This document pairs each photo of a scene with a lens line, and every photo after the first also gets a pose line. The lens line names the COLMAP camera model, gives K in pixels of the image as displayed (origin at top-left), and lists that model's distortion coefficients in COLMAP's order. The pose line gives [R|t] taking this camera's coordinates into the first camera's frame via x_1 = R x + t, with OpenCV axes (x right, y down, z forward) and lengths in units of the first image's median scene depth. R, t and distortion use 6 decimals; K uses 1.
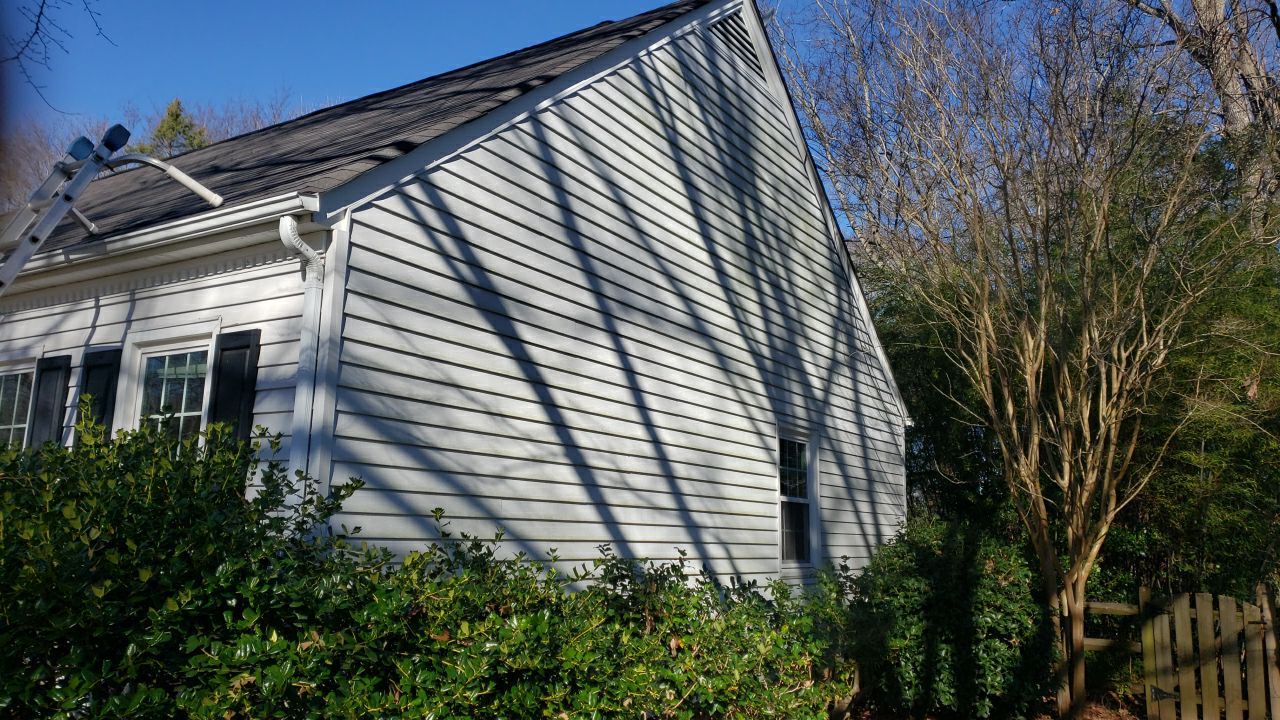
lens RADIAL K [[966.8, 0, 618.0], [0, 966.8, 362.3], [0, 0, 1]] dist [0.047185, 0.003871]
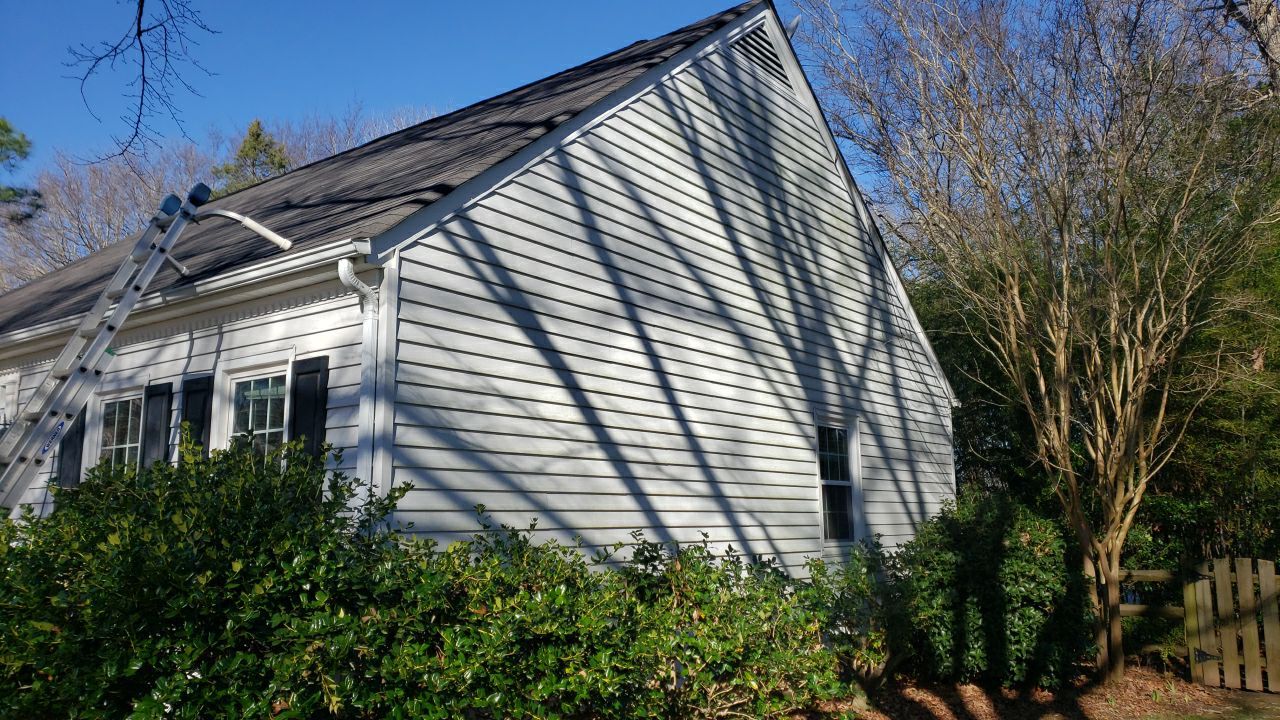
lens RADIAL K [[974.4, 0, 643.9], [0, 974.4, 365.1], [0, 0, 1]] dist [0.102682, -0.136637]
pose [[0.996863, -0.045284, -0.064906, 0.084528], [0.046400, 0.998798, 0.015782, -0.024079], [0.064114, -0.018744, 0.997767, -0.147413]]
